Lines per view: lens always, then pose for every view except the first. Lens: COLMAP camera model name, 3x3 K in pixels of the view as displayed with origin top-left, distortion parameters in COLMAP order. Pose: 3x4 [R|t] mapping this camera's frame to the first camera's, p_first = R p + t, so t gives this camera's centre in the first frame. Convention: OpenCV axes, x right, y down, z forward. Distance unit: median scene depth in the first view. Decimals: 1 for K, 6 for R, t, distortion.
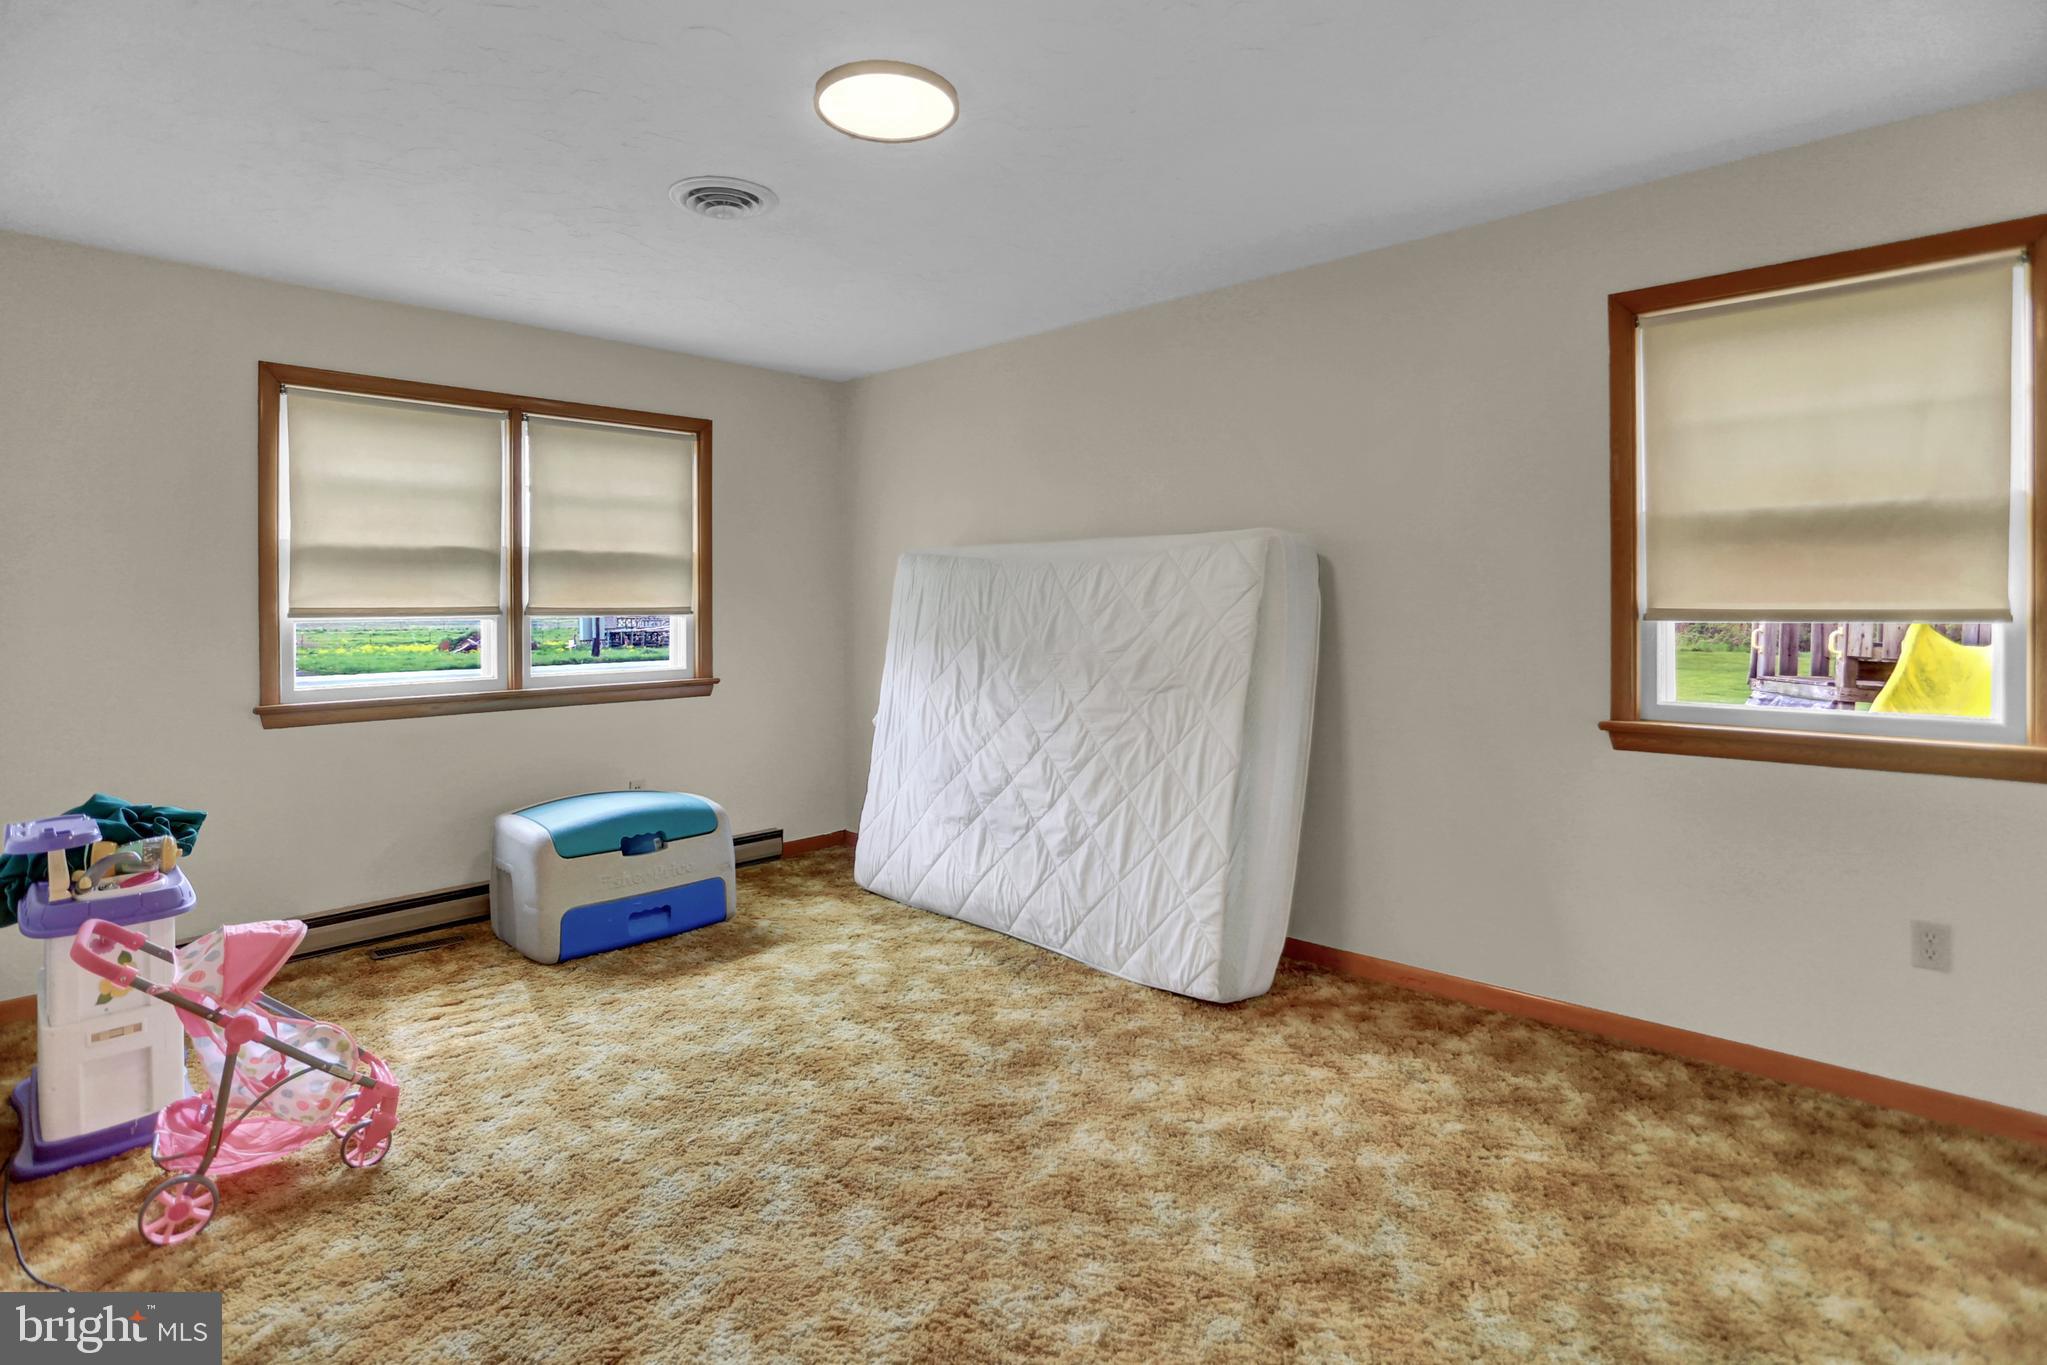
lens RADIAL K [[1106.4, 0, 970.3], [0, 1106.4, 572.6], [0, 0, 1]] dist [-0.000871, 0.034026]
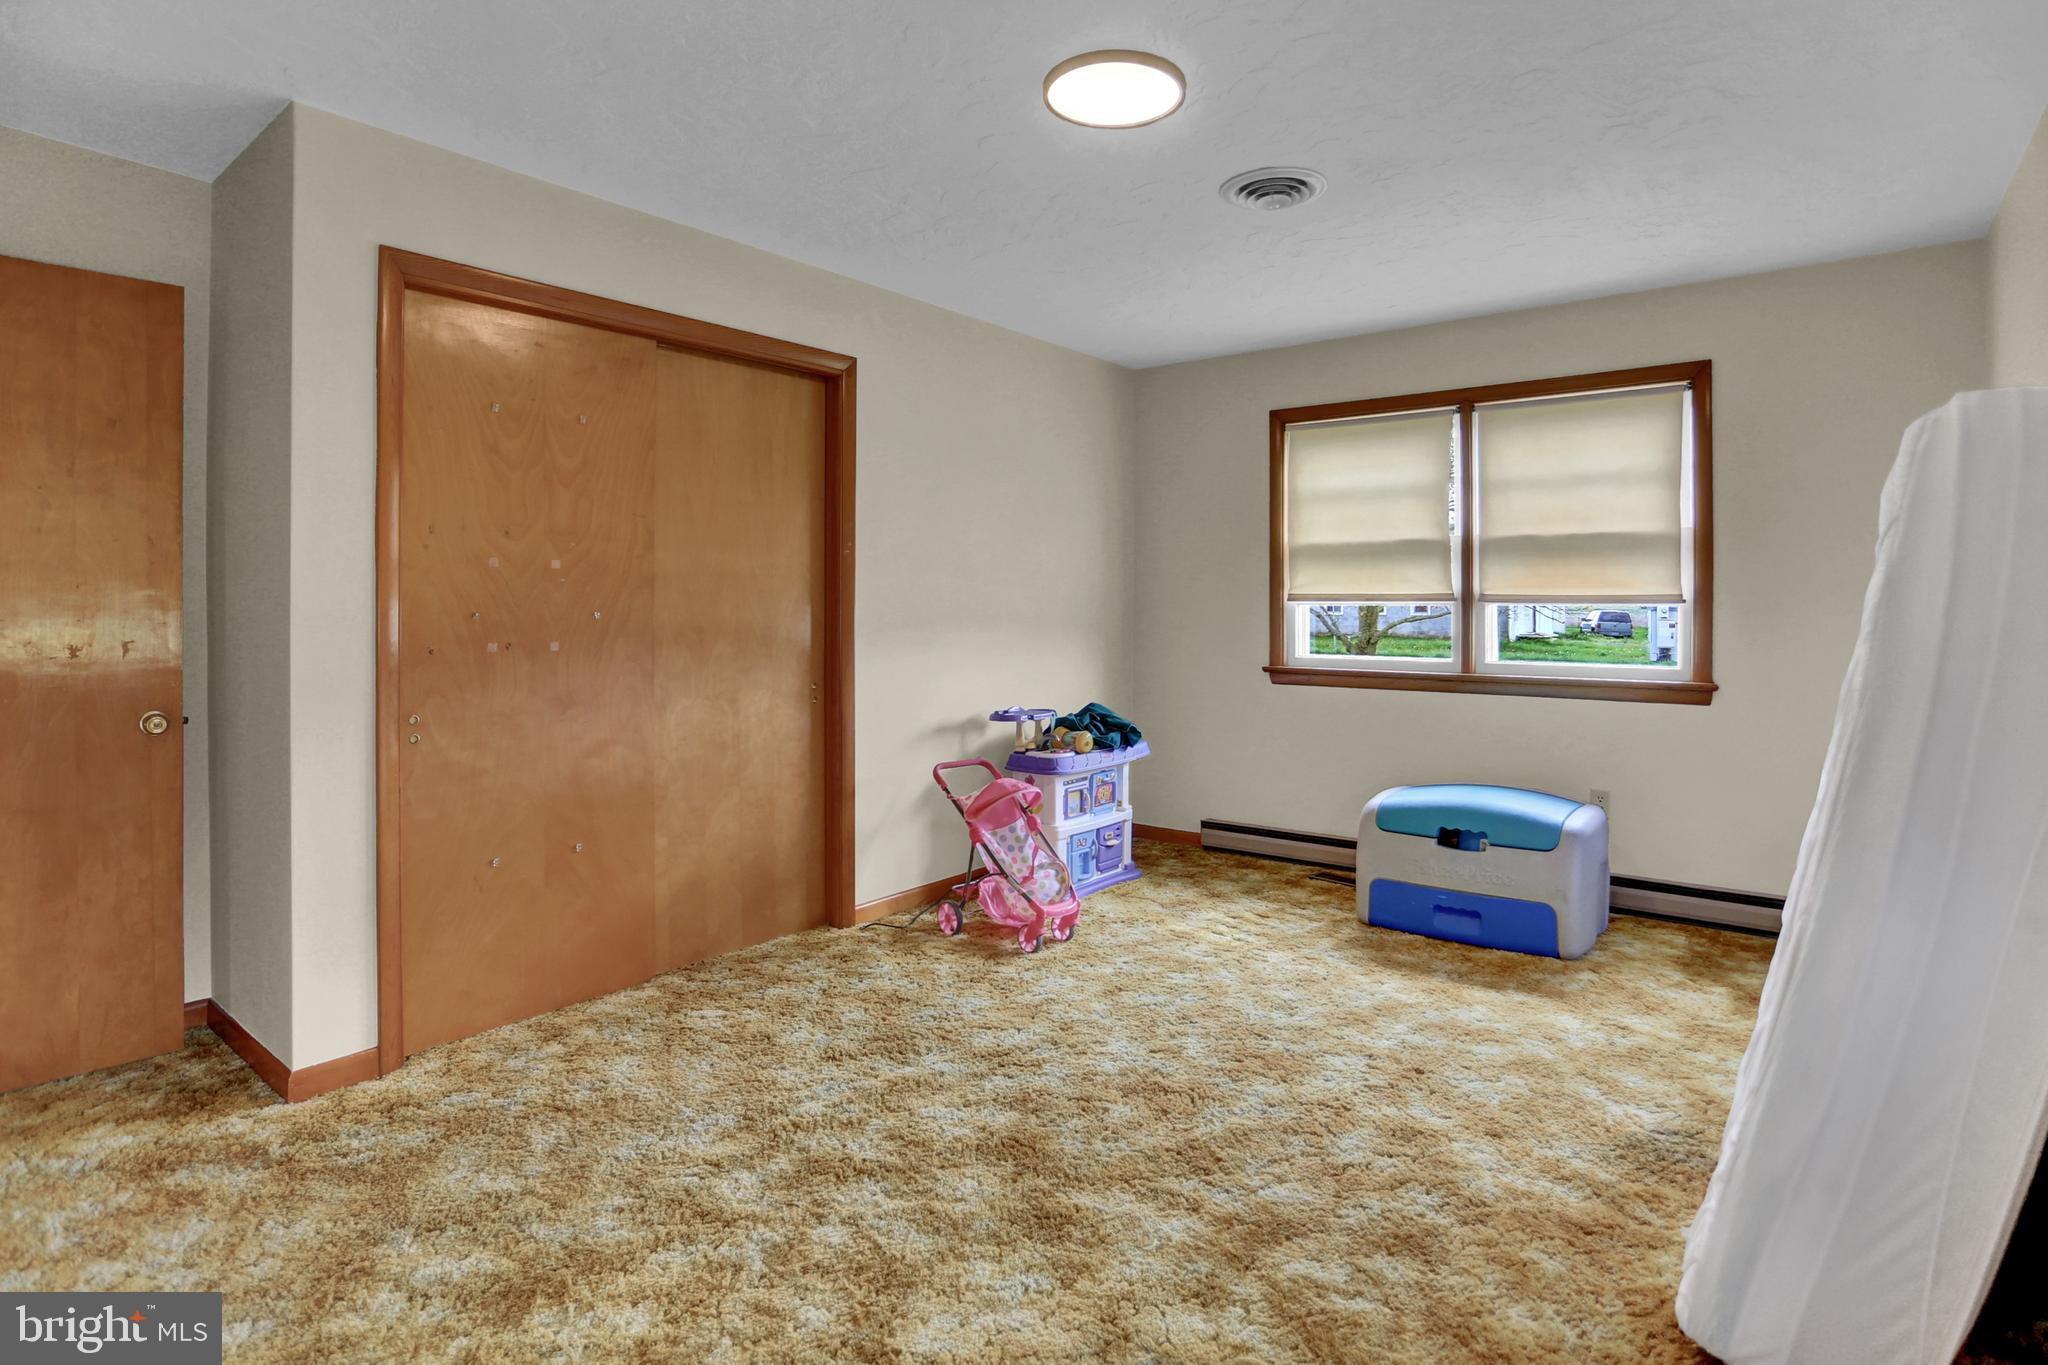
lens RADIAL K [[1079.3, 0, 1050.9], [0, 1079.3, 586.1], [0, 0, 1]] dist [-0.049467, 0.014700]
pose [[0.104590, -0.007272, -0.994489, 0.589138], [0.024861, 0.999680, -0.004695, 0.020904], [0.994205, -0.024233, 0.104737, 0.556034]]
